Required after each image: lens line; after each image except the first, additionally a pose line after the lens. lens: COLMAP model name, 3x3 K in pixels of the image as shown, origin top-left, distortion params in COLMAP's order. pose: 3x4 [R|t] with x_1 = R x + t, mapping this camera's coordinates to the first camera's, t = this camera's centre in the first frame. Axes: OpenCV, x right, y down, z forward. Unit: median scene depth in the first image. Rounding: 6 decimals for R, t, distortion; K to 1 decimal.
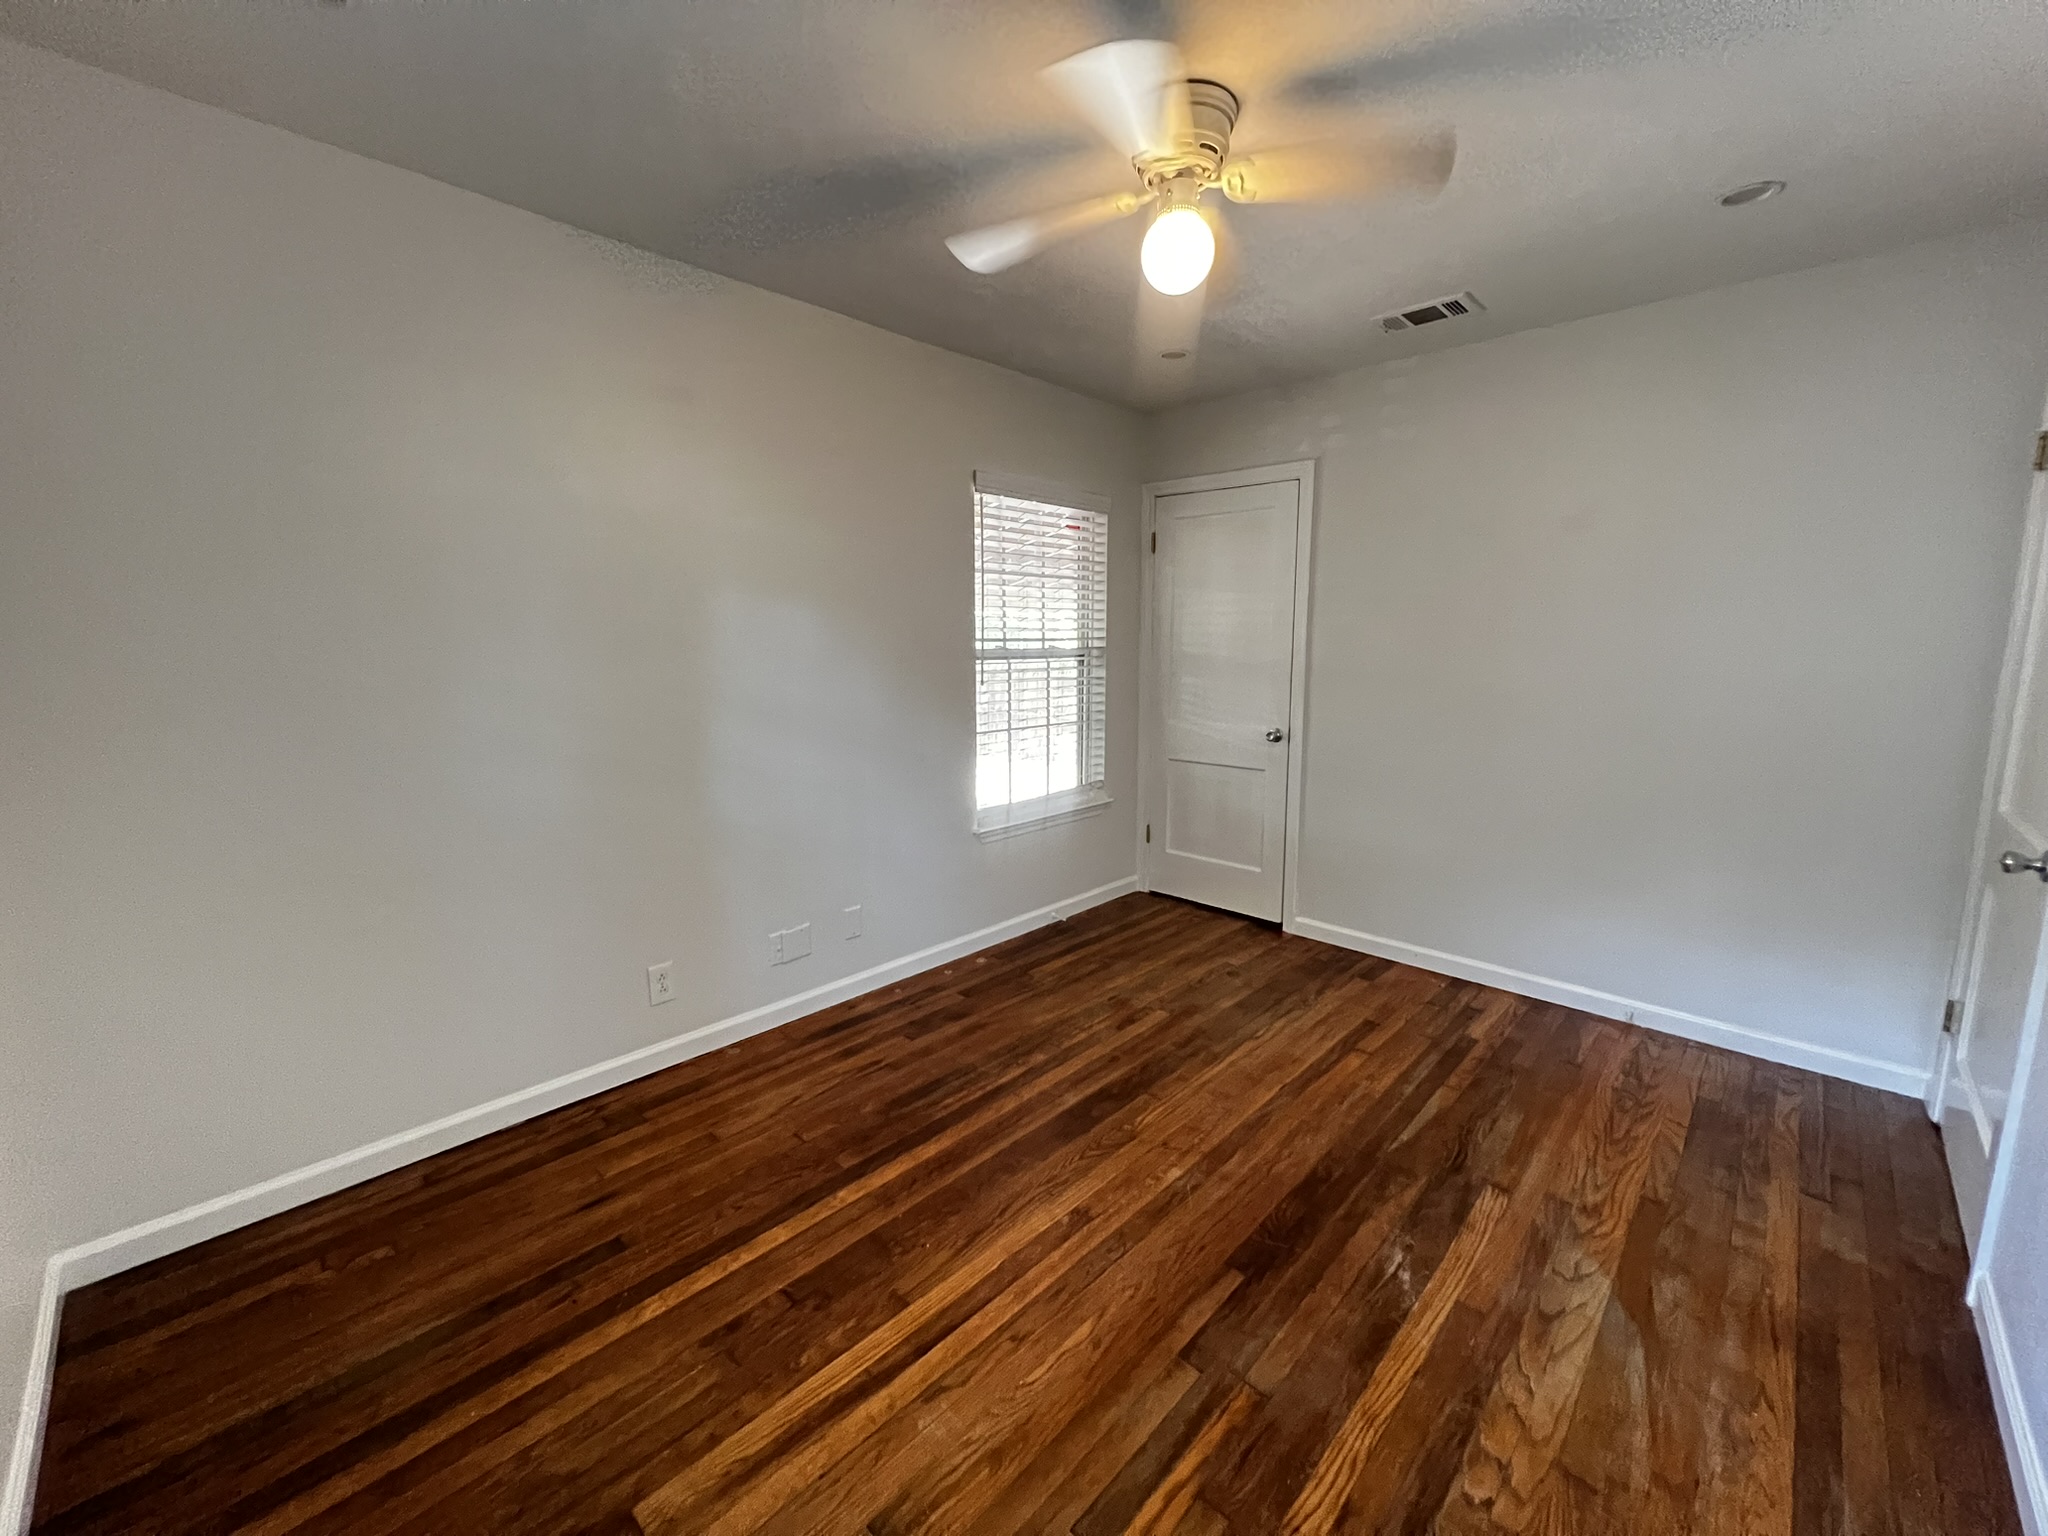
lens RADIAL K [[826.4, 0, 1020.8], [0, 826.4, 767.7], [0, 0, 1]] dist [0.000344, 0.000420]
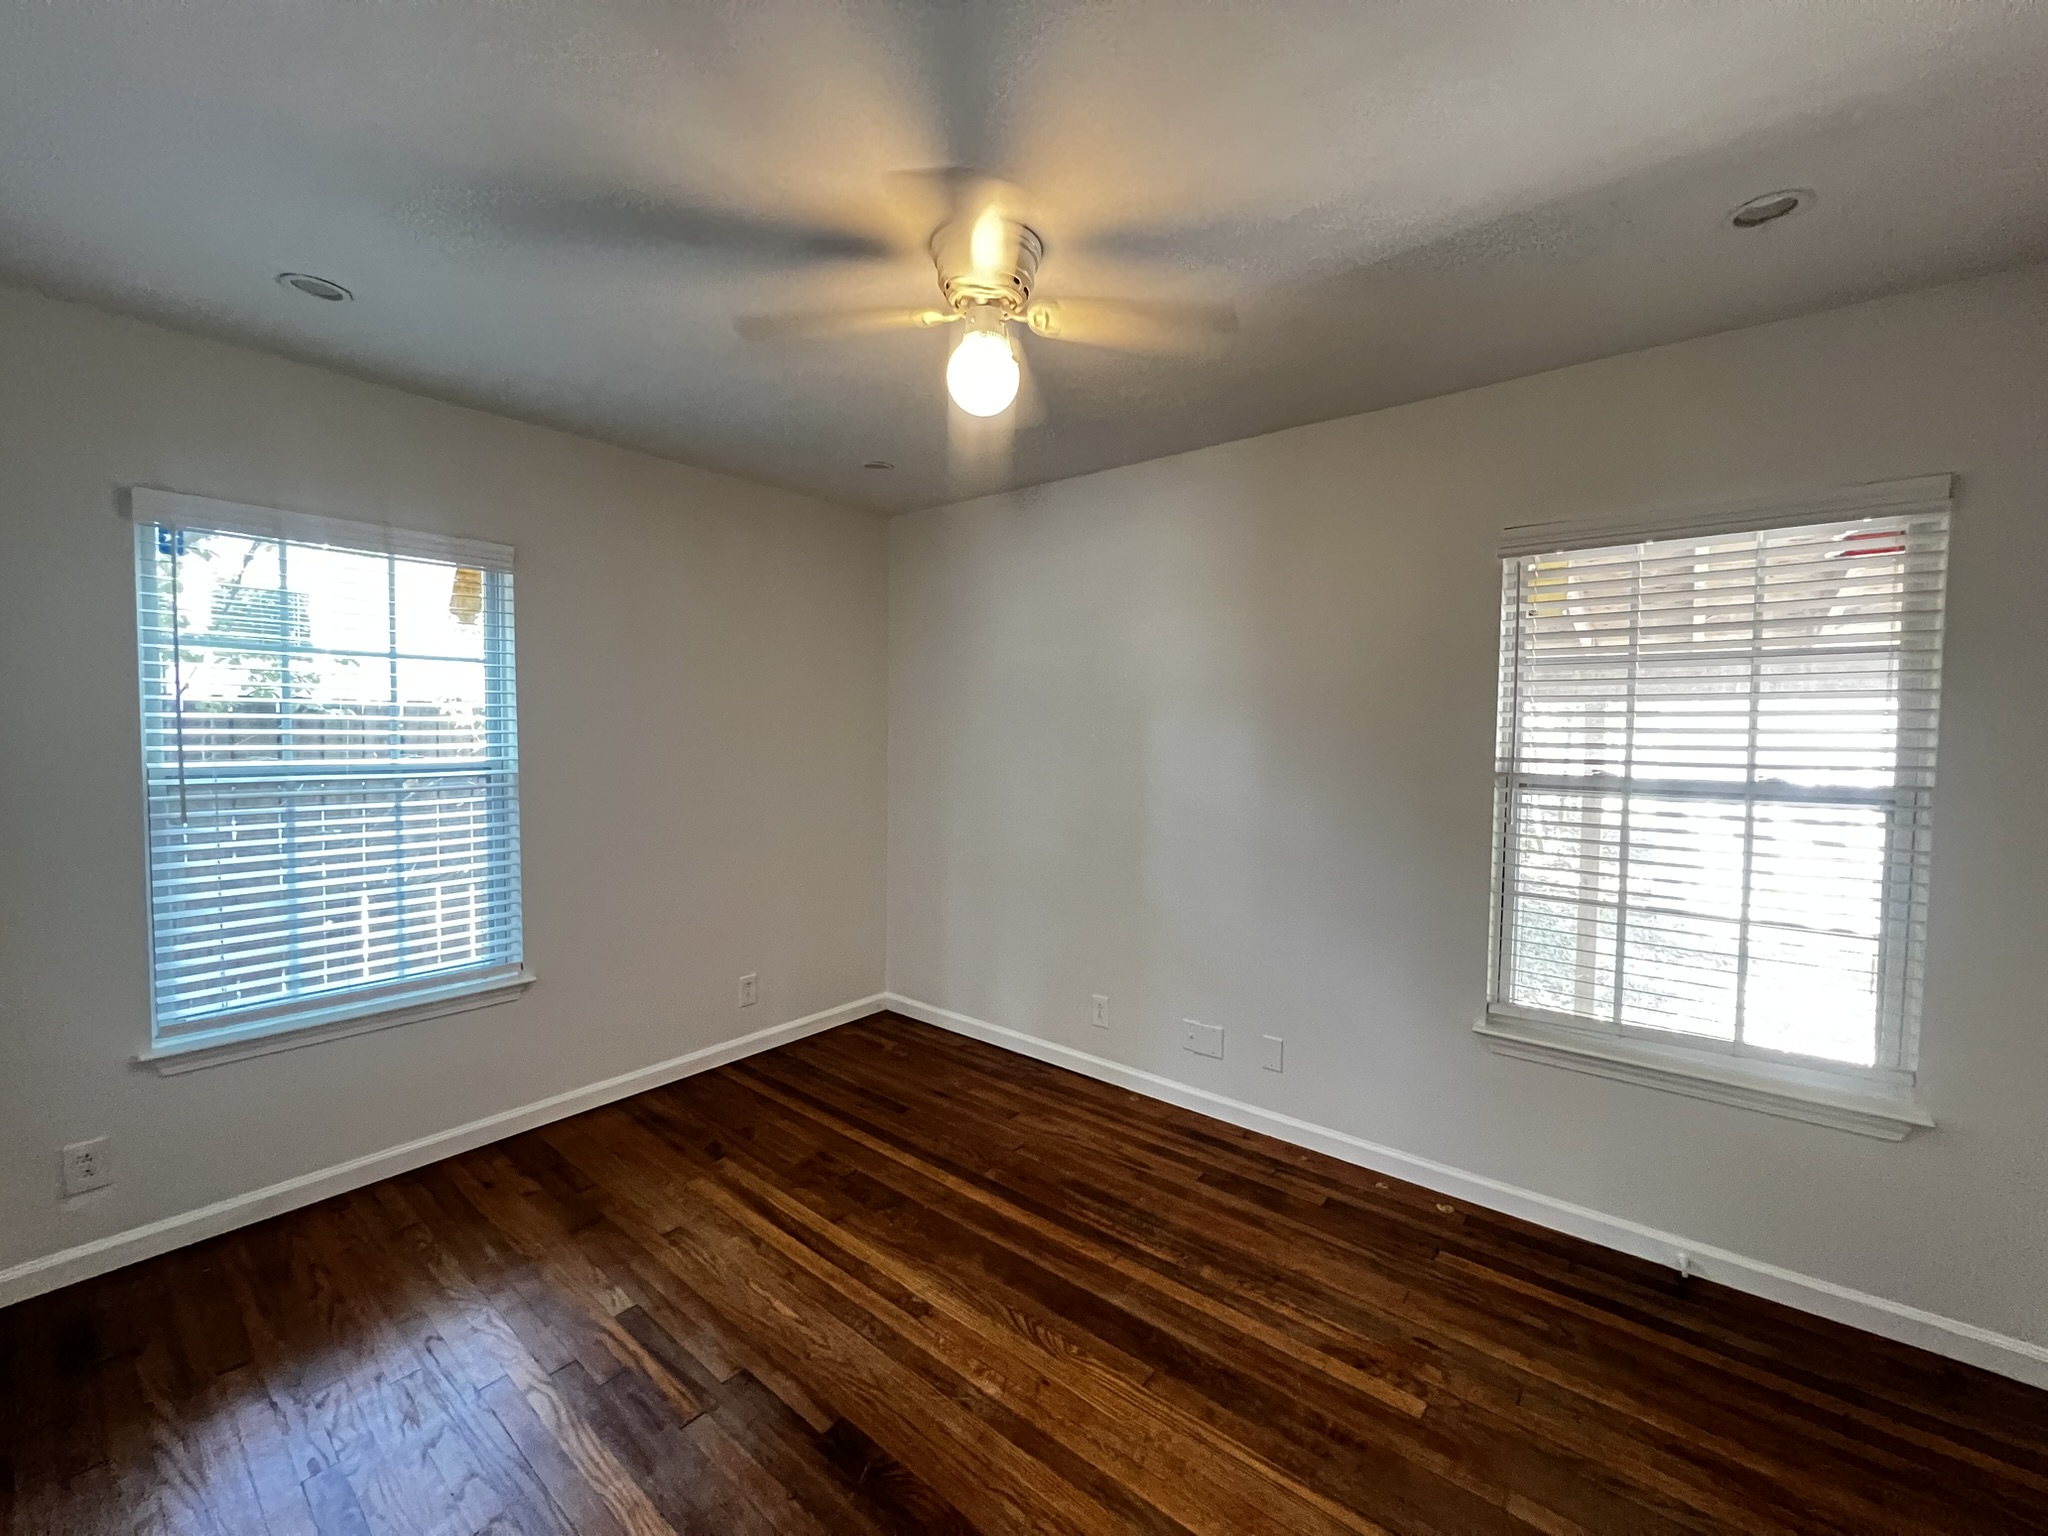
lens RADIAL K [[826.4, 0, 1020.5], [0, 826.4, 764.2], [0, 0, 1]] dist [0.000344, 0.000420]
pose [[0.079727, 0.043806, -0.995854, 0.928853], [-0.165941, 0.985677, 0.030073, -0.155029], [0.982908, 0.162855, 0.085854, 0.793399]]
